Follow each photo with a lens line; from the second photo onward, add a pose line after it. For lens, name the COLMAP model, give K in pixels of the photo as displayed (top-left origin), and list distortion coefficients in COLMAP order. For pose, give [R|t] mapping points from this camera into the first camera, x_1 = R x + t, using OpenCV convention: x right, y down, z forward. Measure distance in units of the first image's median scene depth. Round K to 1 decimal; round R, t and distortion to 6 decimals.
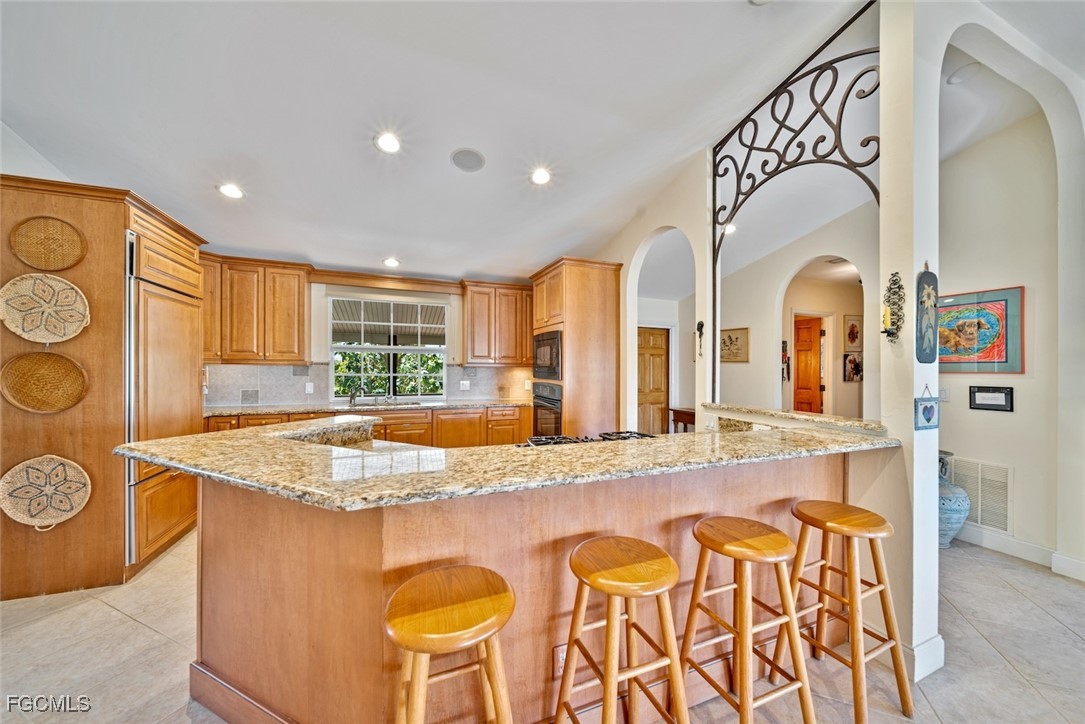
lens RADIAL K [[383.9, 0, 545.4], [0, 383.9, 366.2], [0, 0, 1]] dist [0.001762, -0.001331]
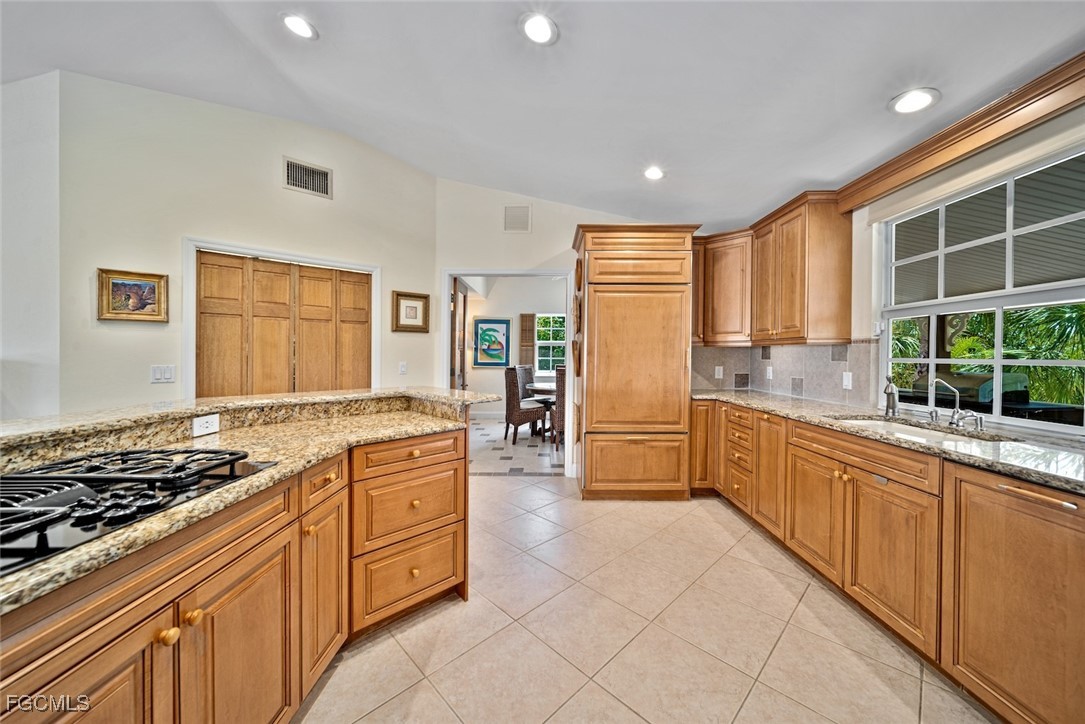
lens RADIAL K [[383.9, 0, 548.3], [0, 383.9, 358.4], [0, 0, 1]] dist [0.001762, -0.001331]
pose [[-0.366018, -0.002575, -0.930604, 0.166777], [-0.002954, 0.999994, -0.001606, 0.024825], [0.930603, 0.002162, -0.366023, 0.847668]]
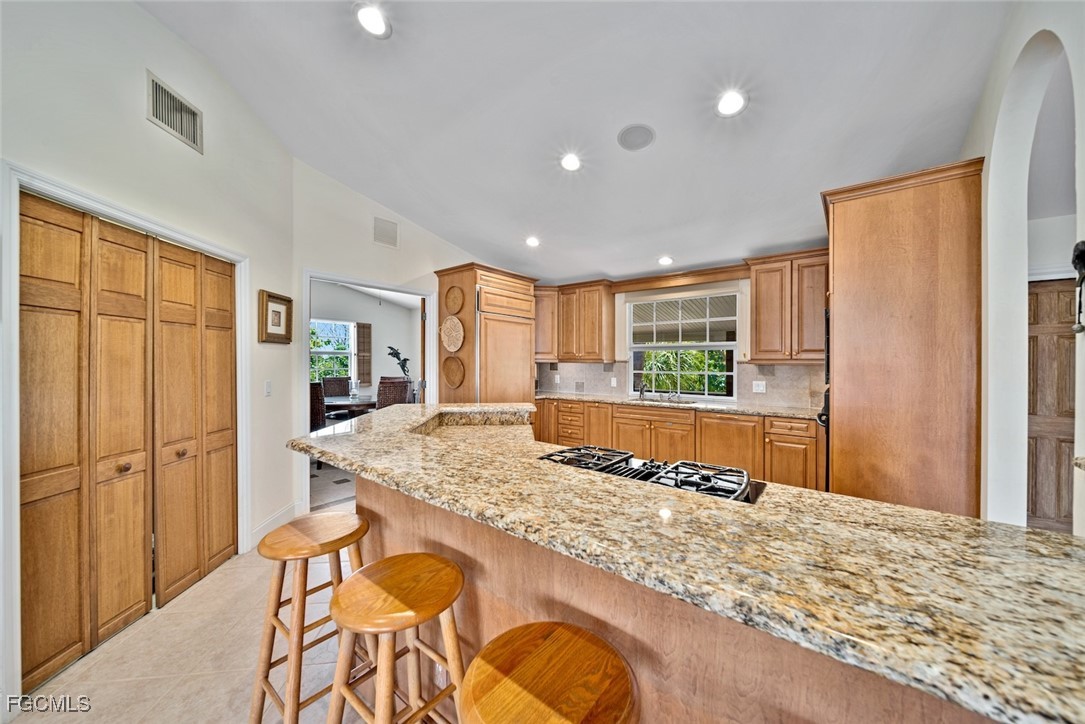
lens RADIAL K [[383.9, 0, 553.1], [0, 383.9, 364.6], [0, 0, 1]] dist [0.001762, -0.001331]
pose [[0.506973, -0.002527, -0.861958, 0.345325], [0.001676, 0.999997, -0.001946, 0.004098], [0.861960, -0.000458, 0.506976, 0.258116]]
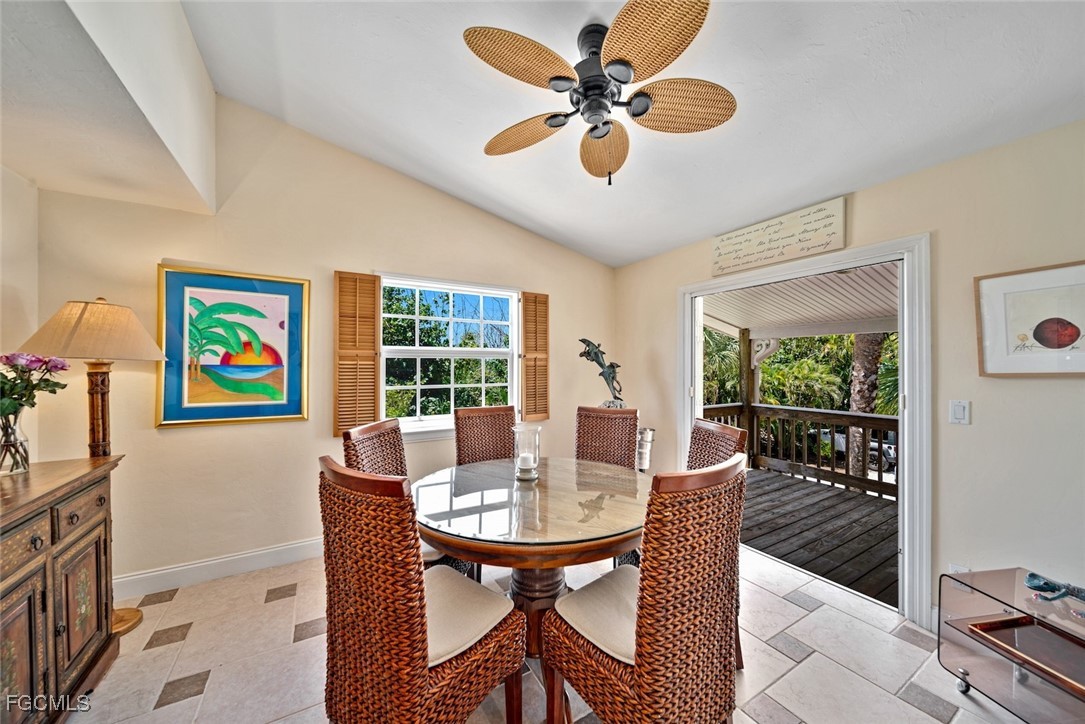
lens RADIAL K [[383.9, 0, 549.9], [0, 383.9, 370.3], [0, 0, 1]] dist [0.001762, -0.001331]
pose [[0.168123, -0.006833, -0.985742, -0.794851], [0.006030, 0.999964, -0.005903, -0.009994], [0.985748, -0.004952, 0.168158, 0.288890]]
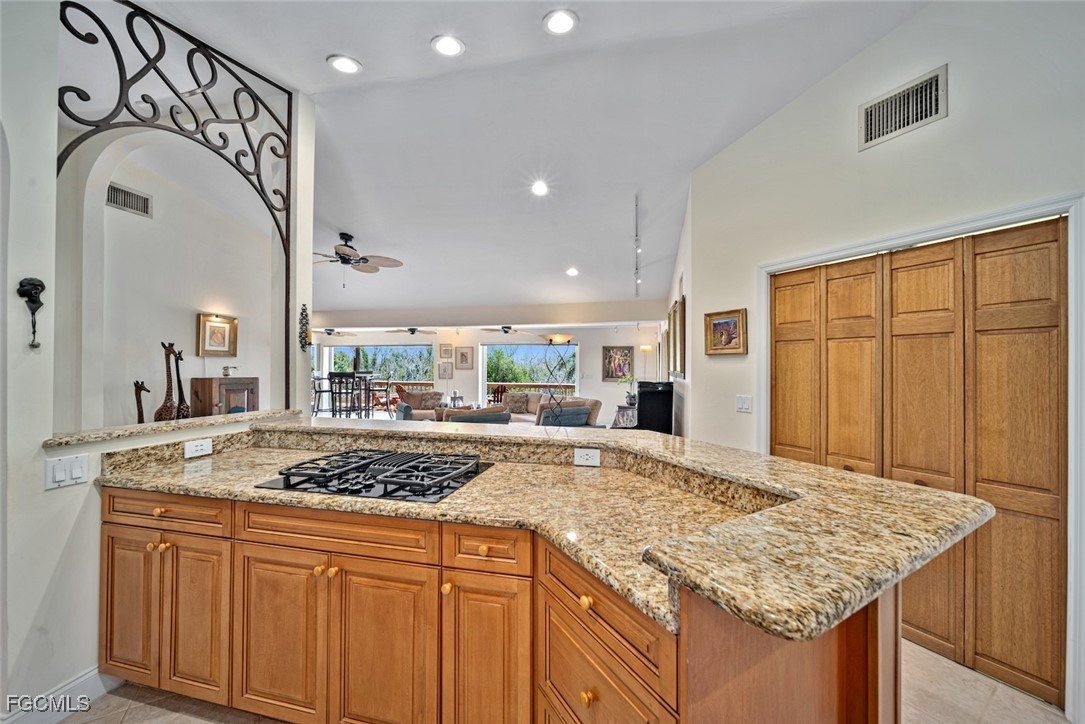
lens RADIAL K [[383.9, 0, 549.5], [0, 383.9, 359.7], [0, 0, 1]] dist [0.001762, -0.001331]
pose [[-0.822943, -0.006407, 0.568088, -0.314934], [-0.016465, 0.999785, -0.012575, -0.012498], [-0.567886, -0.019702, -0.822872, 0.751632]]
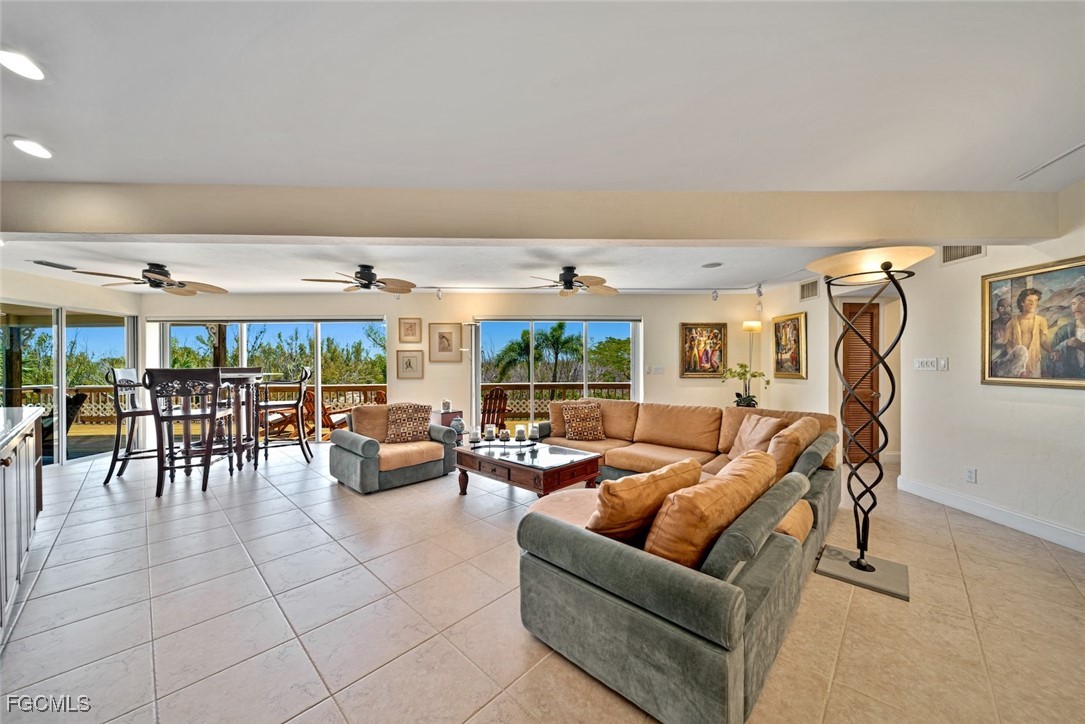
lens RADIAL K [[383.9, 0, 551.5], [0, 383.9, 368.9], [0, 0, 1]] dist [0.001762, -0.001331]
pose [[-0.942799, -0.010699, 0.333190, 0.703624], [-0.006084, 0.999871, 0.014890, 0.030323], [-0.333306, 0.012011, -0.942742, 0.234022]]
